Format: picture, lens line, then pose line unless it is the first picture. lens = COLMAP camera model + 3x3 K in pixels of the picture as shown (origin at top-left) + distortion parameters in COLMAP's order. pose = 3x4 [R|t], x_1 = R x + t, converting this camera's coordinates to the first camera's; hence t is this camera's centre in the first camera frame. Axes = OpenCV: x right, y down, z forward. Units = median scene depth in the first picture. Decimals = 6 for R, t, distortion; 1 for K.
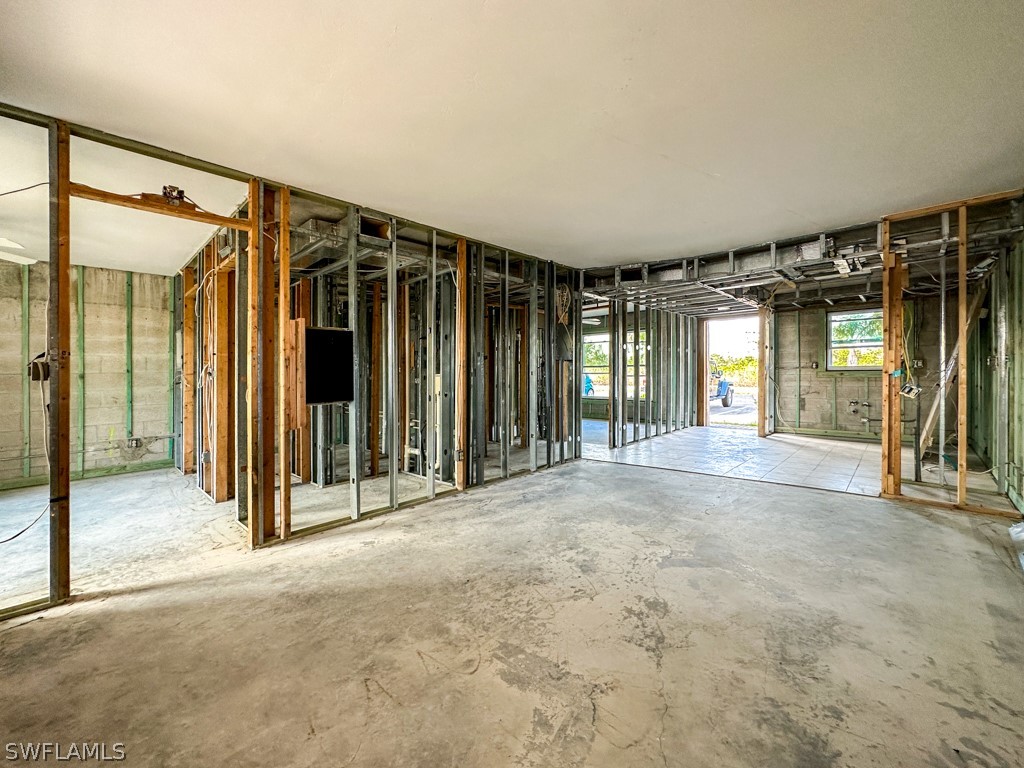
lens RADIAL K [[413.5, 0, 508.5], [0, 413.5, 375.9], [0, 0, 1]] dist [-0.003600, -0.000426]
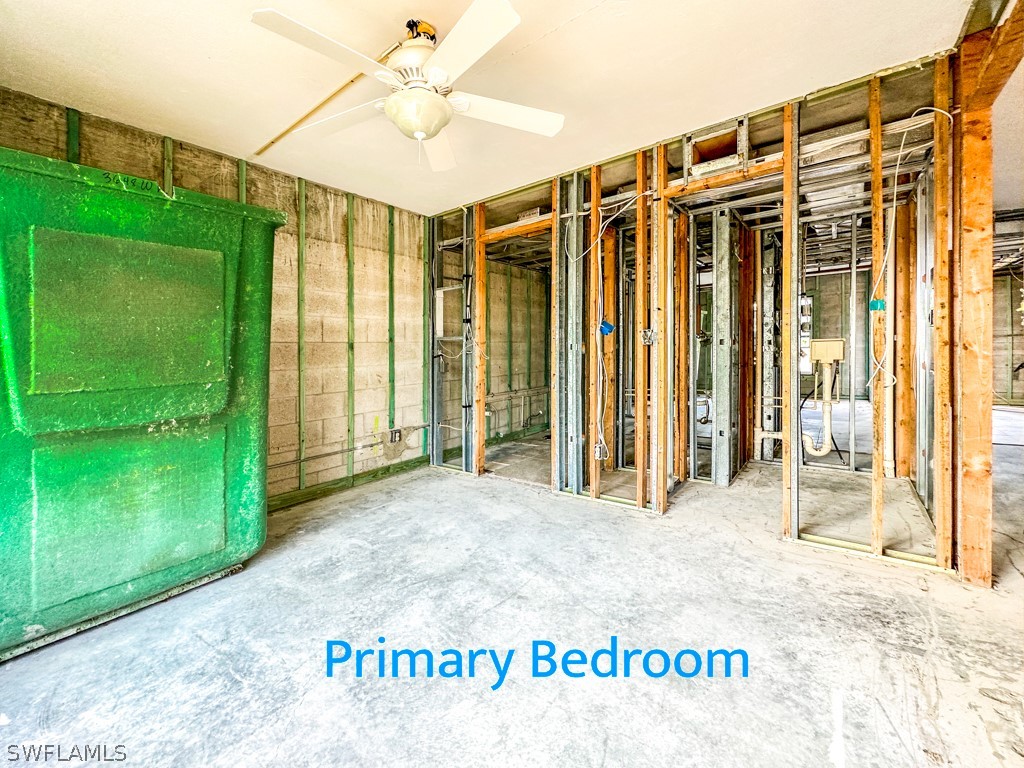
lens RADIAL K [[413.5, 0, 451.2], [0, 413.5, 363.4], [0, 0, 1]] dist [-0.003600, -0.000426]
pose [[0.995695, -0.013009, 0.091777, -0.882593], [0.011839, 0.999842, 0.013272, 0.022130], [-0.091935, -0.012128, 0.995691, 0.242606]]
